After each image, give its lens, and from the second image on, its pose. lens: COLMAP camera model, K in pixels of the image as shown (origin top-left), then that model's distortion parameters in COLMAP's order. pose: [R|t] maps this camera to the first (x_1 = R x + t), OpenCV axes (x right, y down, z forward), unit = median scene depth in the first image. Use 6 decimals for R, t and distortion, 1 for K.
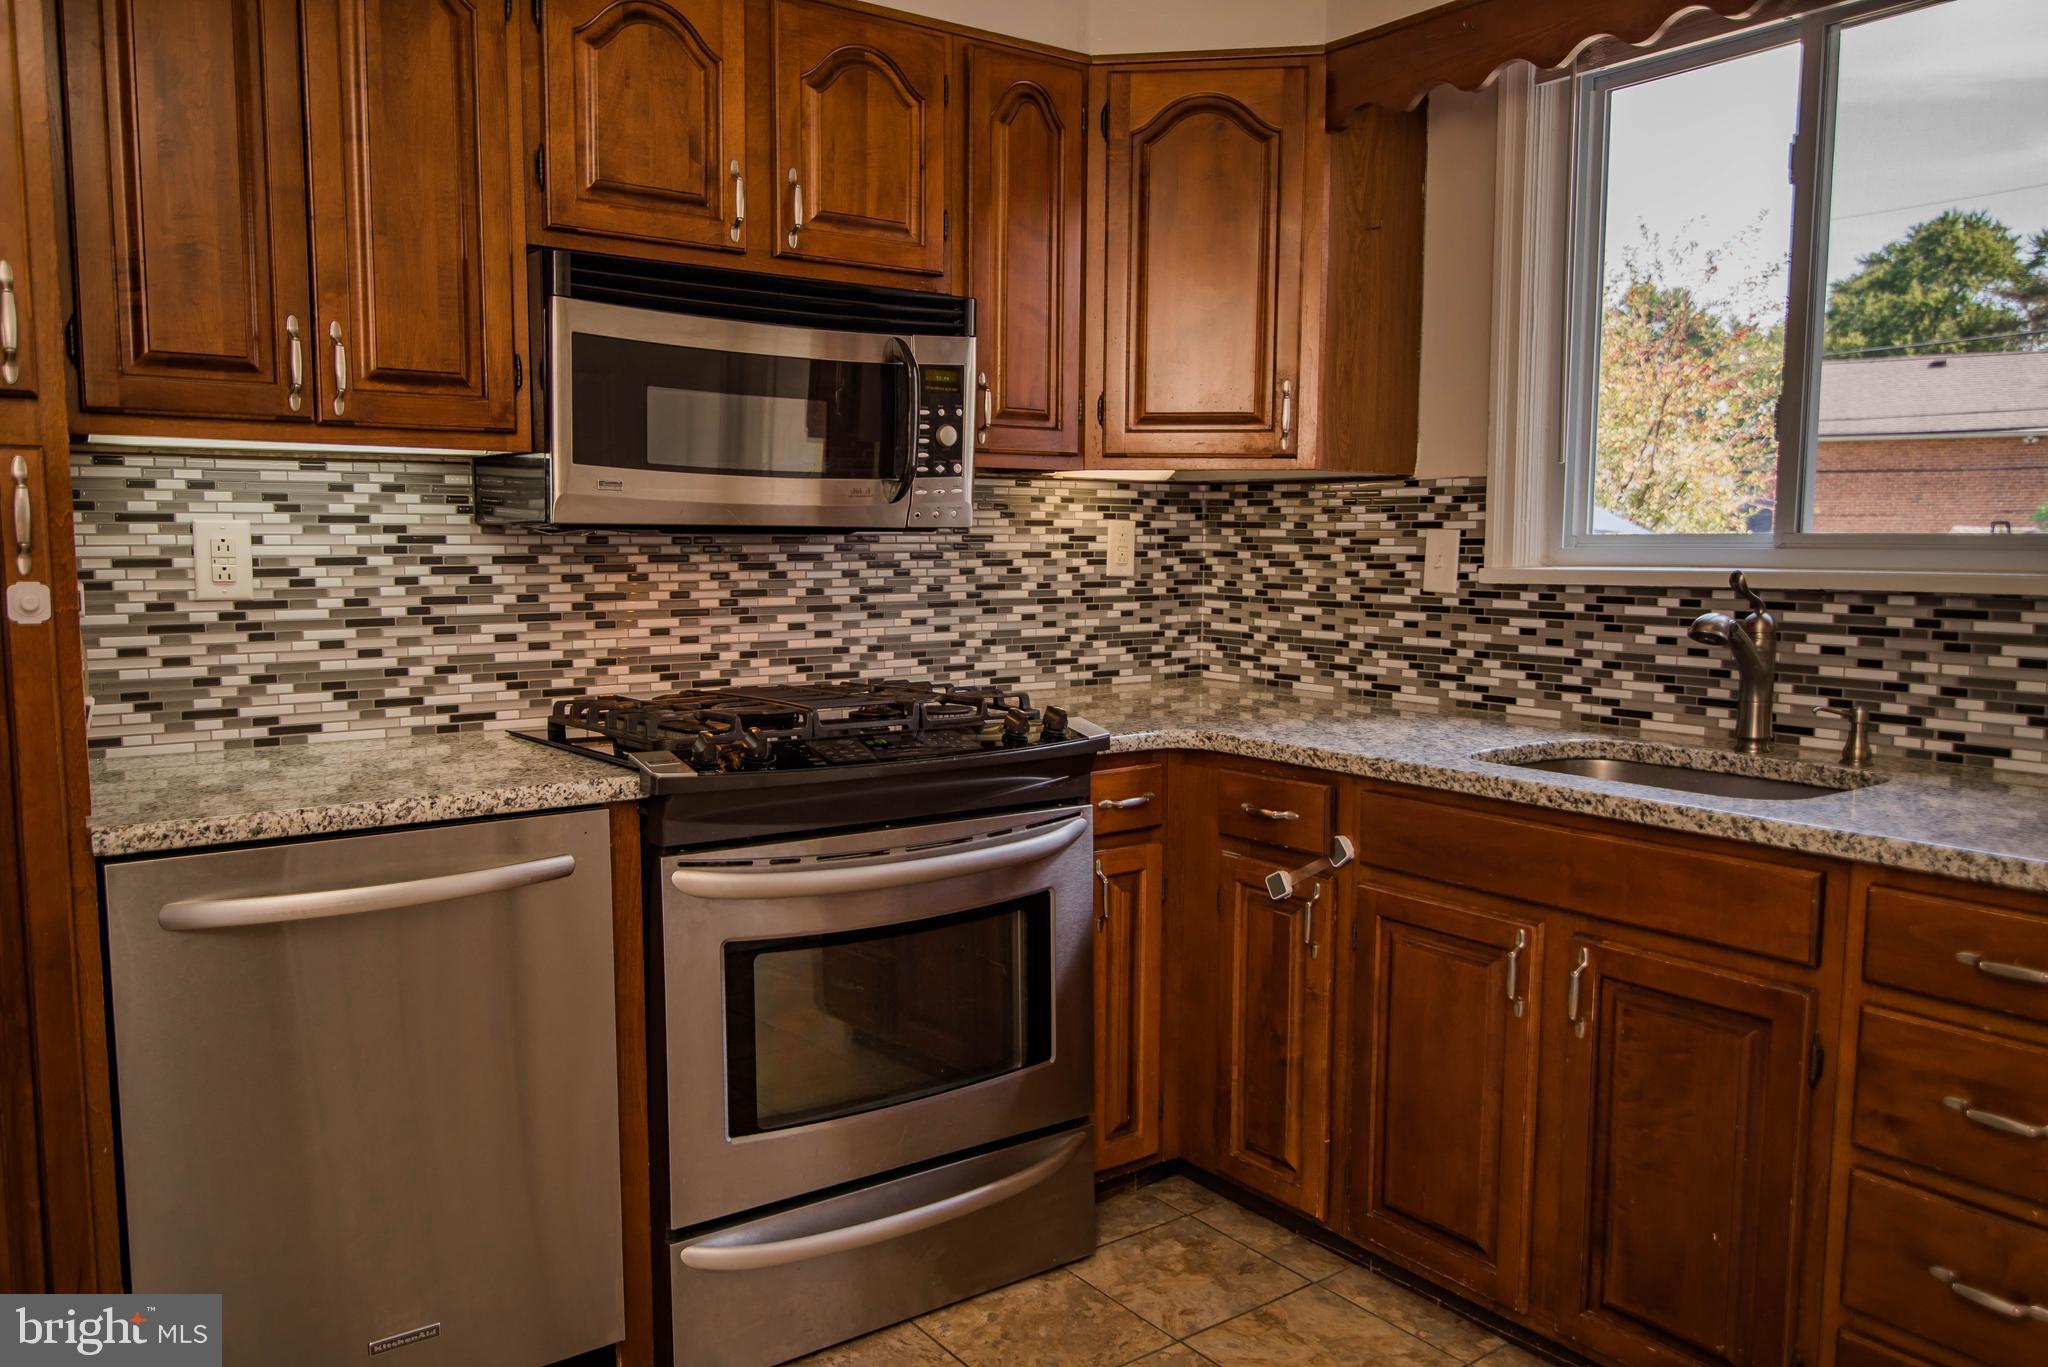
lens RADIAL K [[1523.2, 0, 1024.0], [0, 1523.2, 683.5], [0, 0, 1]] dist [-0.008093, -0.001278]
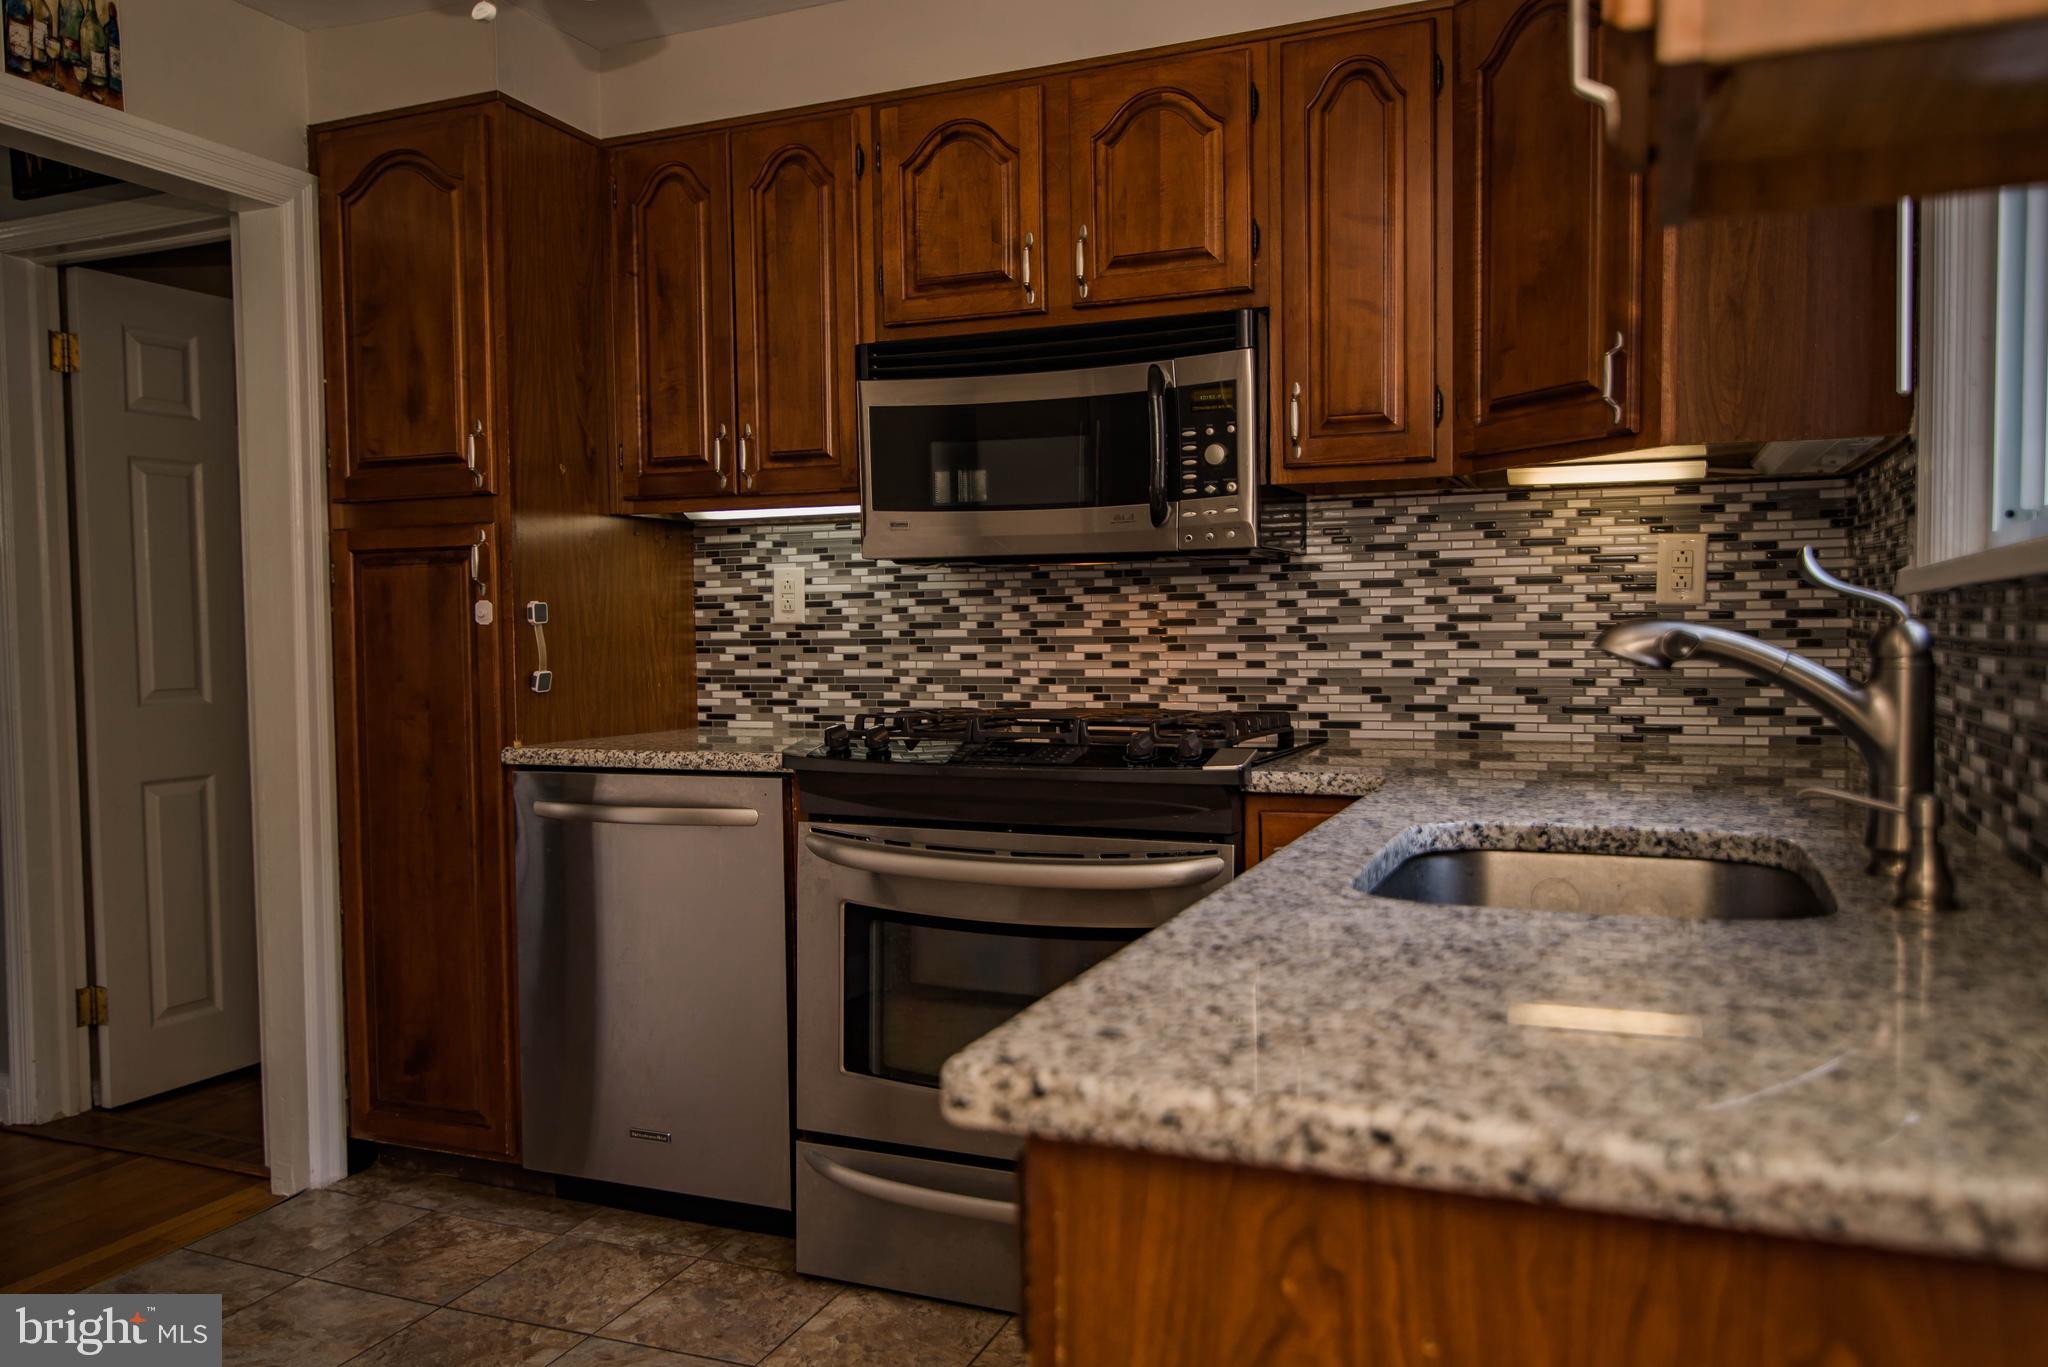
lens RADIAL K [[1378.3, 0, 1024.5], [0, 1378.3, 641.8], [0, 0, 1]] dist [-0.057097, -0.002337]
pose [[0.529296, 0.027139, -0.848003, 0.582451], [-0.052550, 0.998618, -0.000840, -0.040981], [0.846809, 0.045007, 0.529990, 0.424551]]
